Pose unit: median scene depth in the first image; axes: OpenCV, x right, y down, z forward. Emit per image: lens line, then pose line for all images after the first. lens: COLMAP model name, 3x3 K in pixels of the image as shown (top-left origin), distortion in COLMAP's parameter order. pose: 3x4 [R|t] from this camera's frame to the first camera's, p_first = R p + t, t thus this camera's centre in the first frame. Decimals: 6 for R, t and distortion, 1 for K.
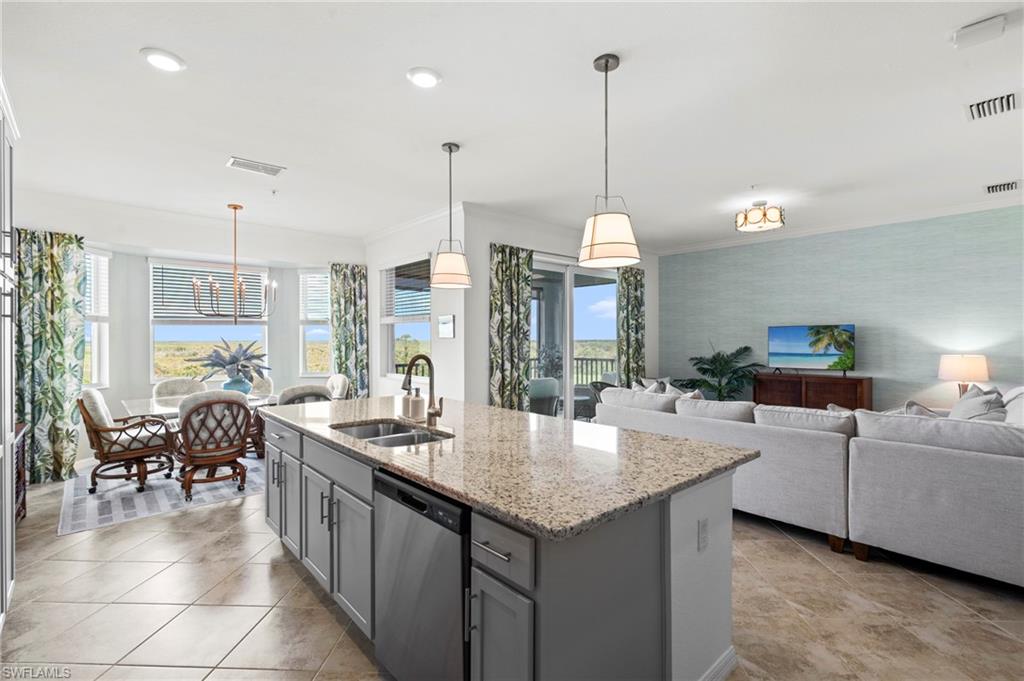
lens RADIAL K [[467.3, 0, 516.4], [0, 467.3, 338.1], [0, 0, 1]] dist [-0.006651, 0.002424]
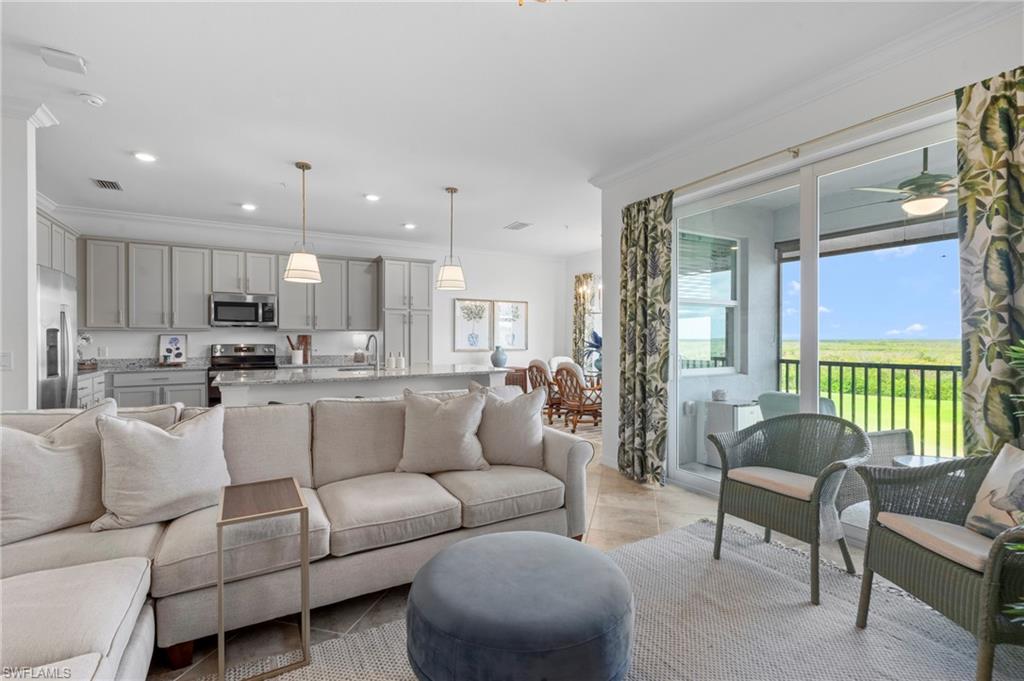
lens RADIAL K [[467.3, 0, 516.3], [0, 467.3, 338.1], [0, 0, 1]] dist [-0.006651, 0.002424]
pose [[-0.214007, 0.001436, -0.976831, 0.762307], [0.003153, 0.999995, 0.000780, 0.024691], [0.976827, -0.002914, -0.214010, 0.950105]]
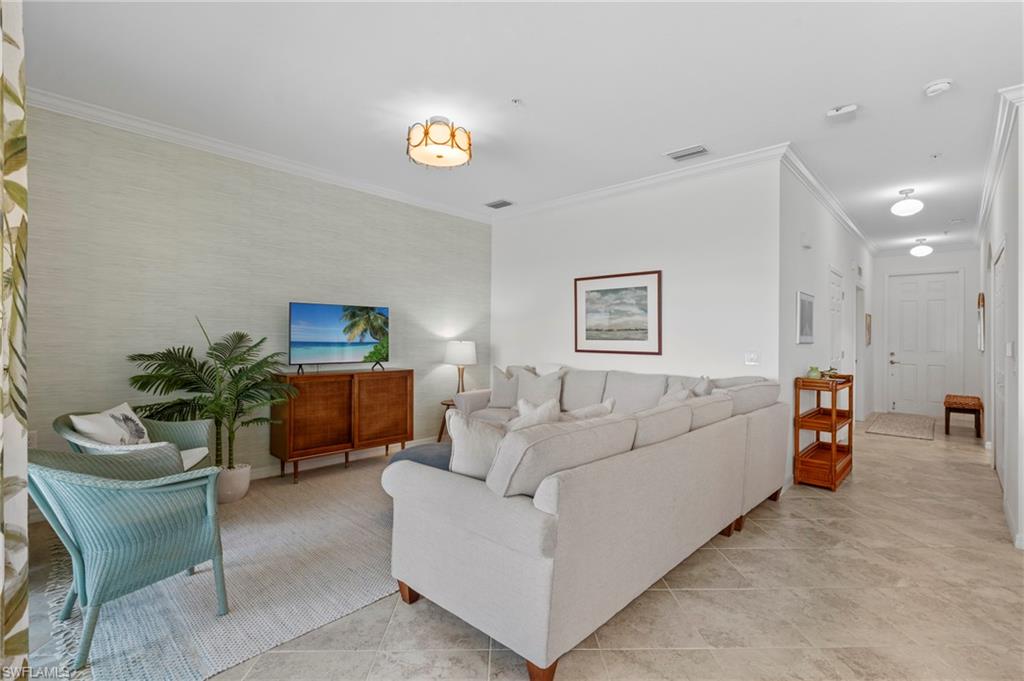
lens RADIAL K [[467.3, 0, 518.4], [0, 467.3, 332.8], [0, 0, 1]] dist [-0.006651, 0.002424]
pose [[-0.073406, 0.010999, 0.997241, -0.152162], [-0.013800, 0.999832, -0.012044, 0.024737], [-0.997207, -0.014646, -0.073242, 0.840189]]
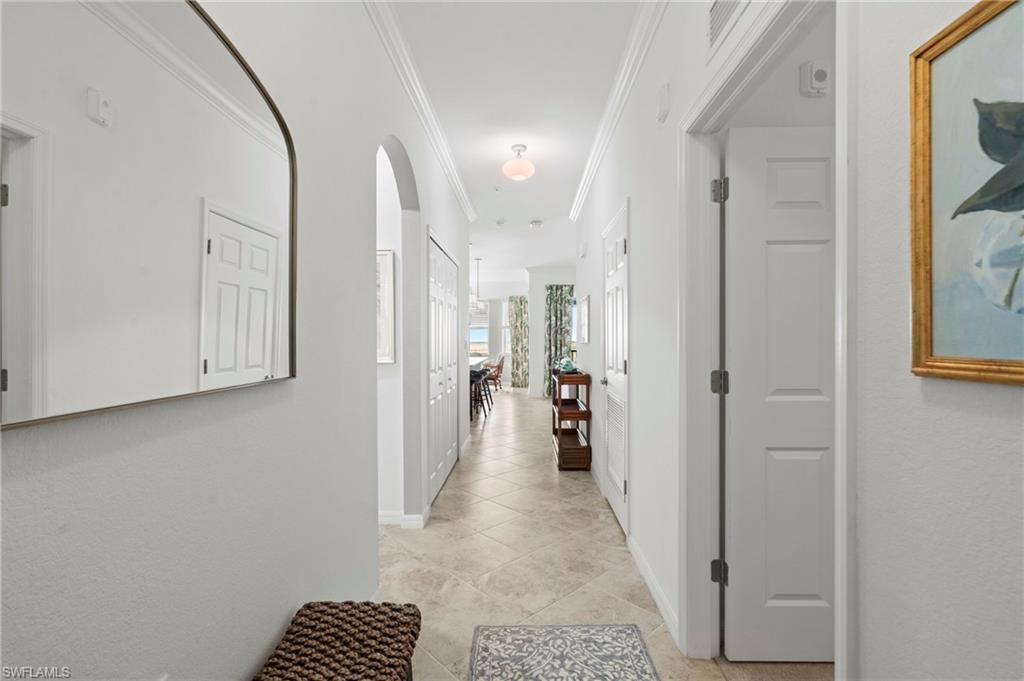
lens RADIAL K [[467.3, 0, 515.2], [0, 467.3, 336.1], [0, 0, 1]] dist [-0.006651, 0.002424]
pose [[0.721513, -0.006877, -0.692367, 1.143345], [0.003387, 0.999974, -0.006402, 0.019816], [0.692392, 0.002274, 0.721518, -0.458972]]
